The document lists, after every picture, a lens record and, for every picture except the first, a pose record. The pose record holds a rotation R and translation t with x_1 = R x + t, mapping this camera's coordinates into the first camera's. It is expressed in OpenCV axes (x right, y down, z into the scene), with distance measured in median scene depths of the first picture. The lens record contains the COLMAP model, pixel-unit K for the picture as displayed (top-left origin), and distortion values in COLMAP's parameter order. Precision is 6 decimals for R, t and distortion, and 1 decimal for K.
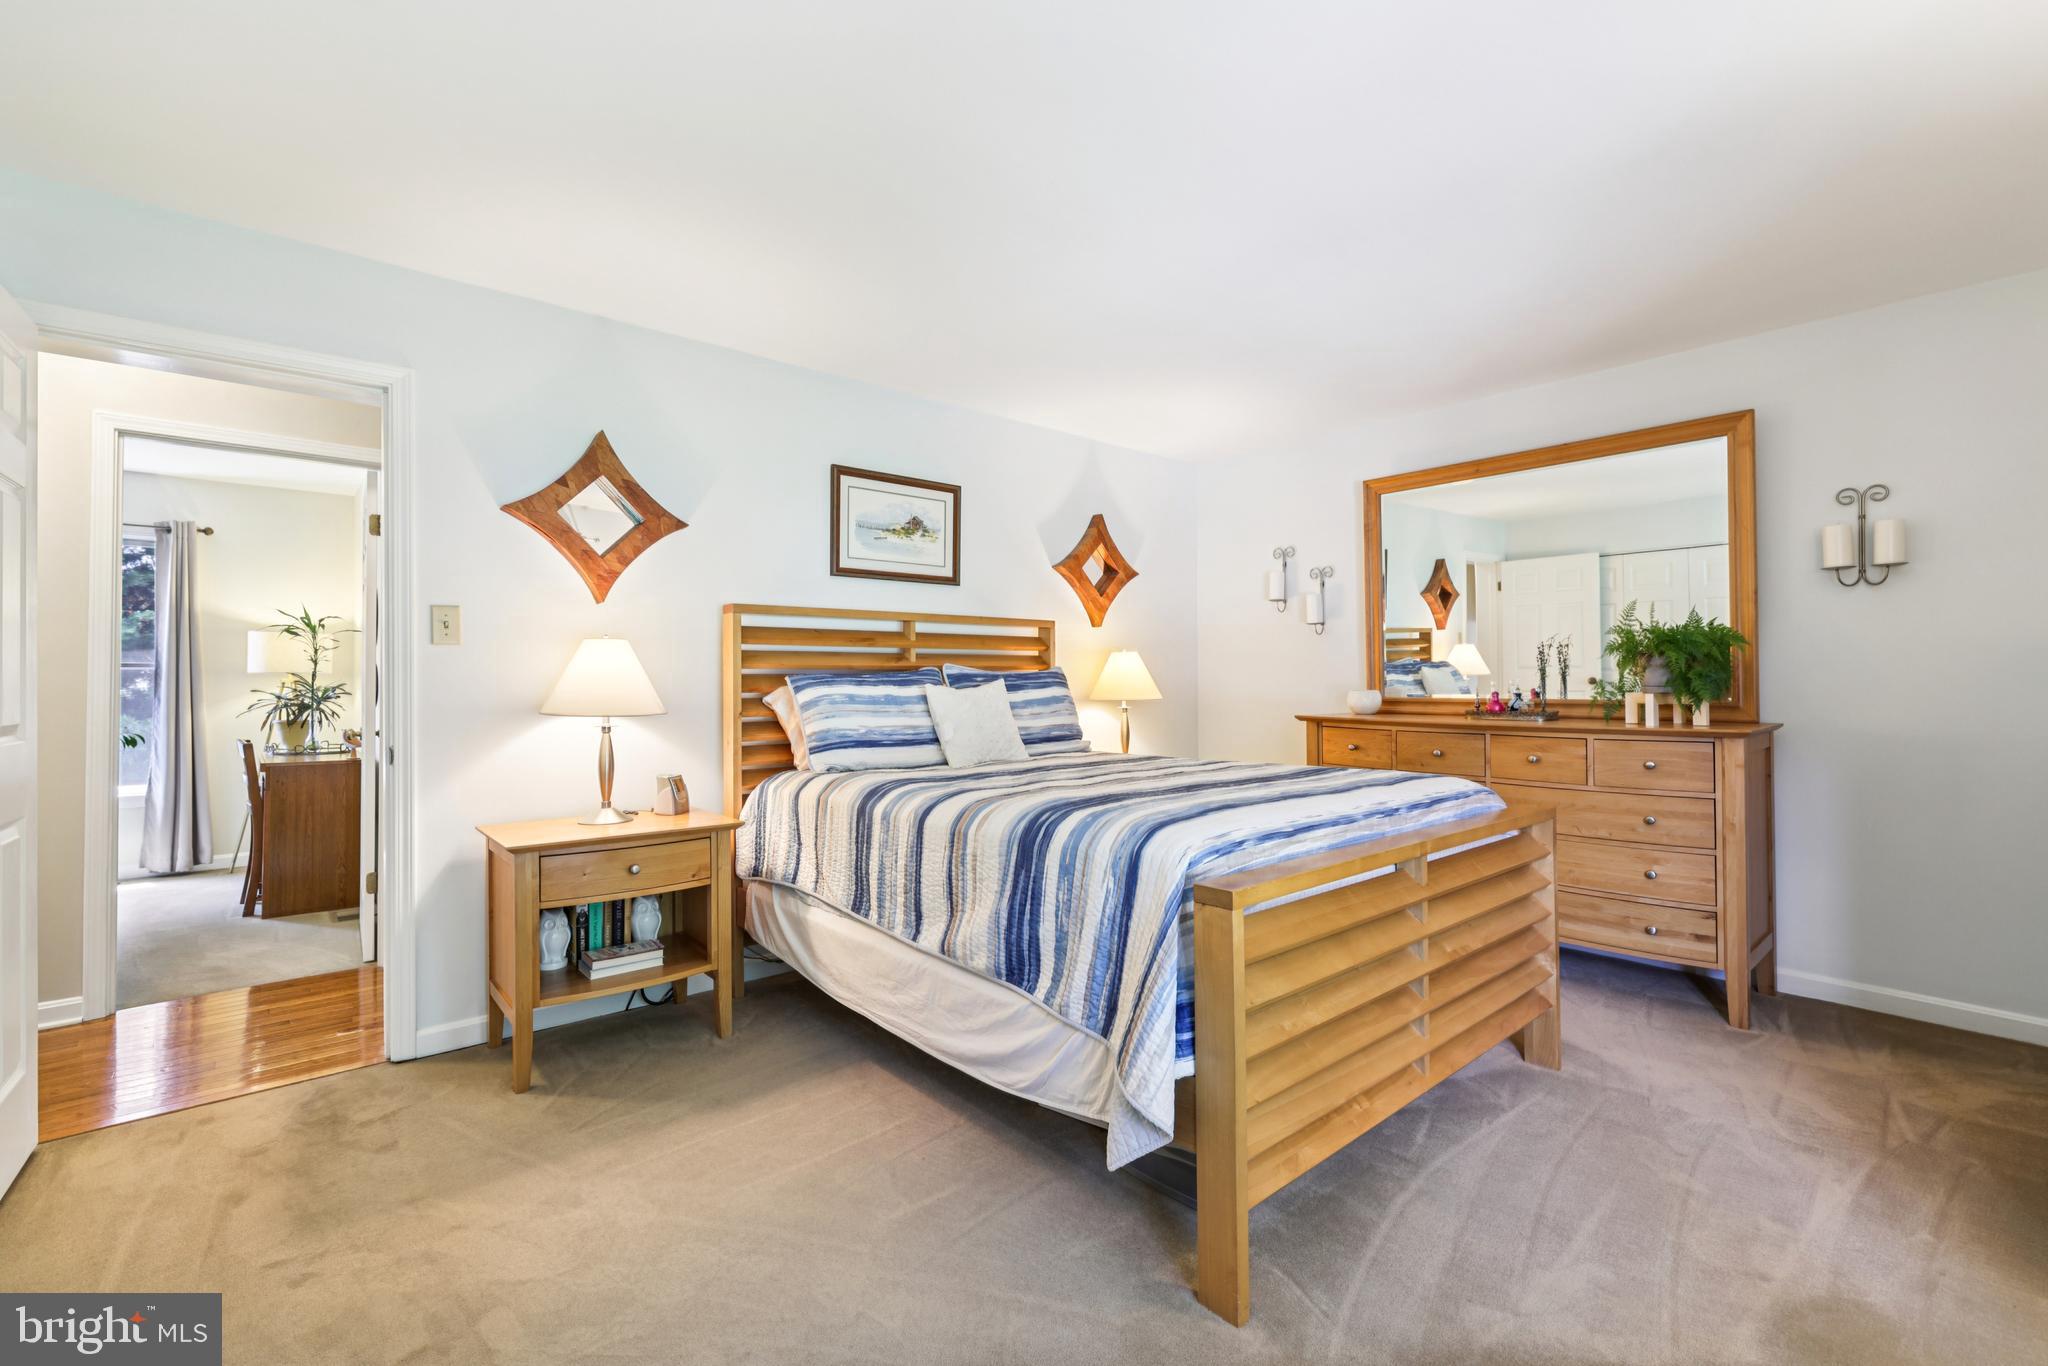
lens RADIAL K [[888.8, 0, 1017.8], [0, 888.8, 688.0], [0, 0, 1]] dist [0.000911, 0.000371]
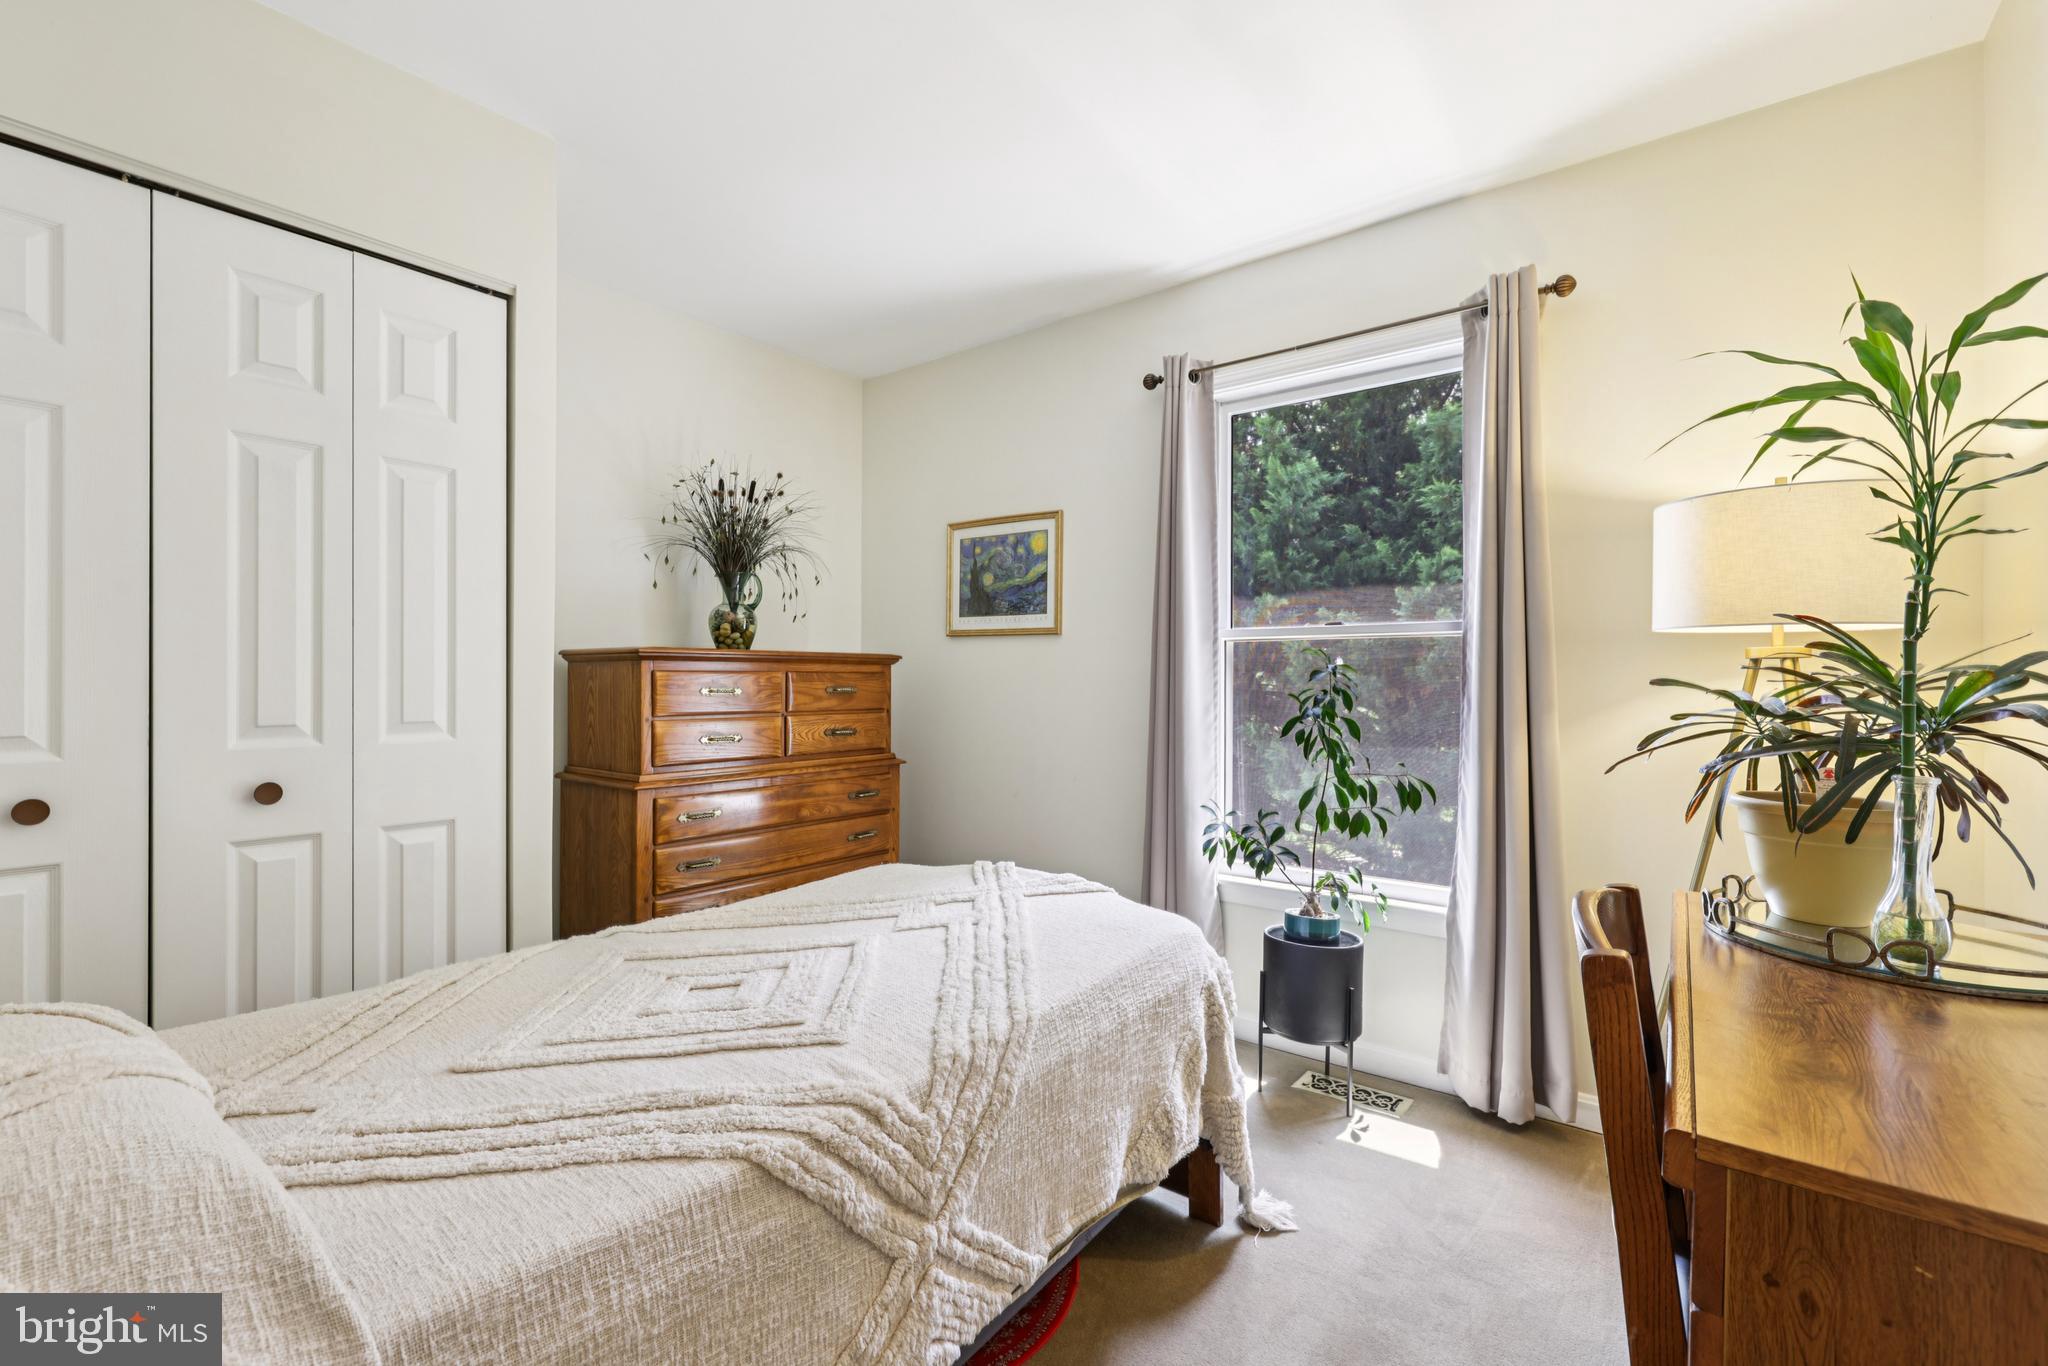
lens RADIAL K [[888.8, 0, 1017.8], [0, 888.8, 688.0], [0, 0, 1]] dist [0.000911, 0.000371]
pose [[0.213174, 0.002617, -0.977011, -1.008687], [0.004108, 0.999985, 0.003575, 0.004819], [0.977006, -0.004775, 0.213160, 1.191751]]
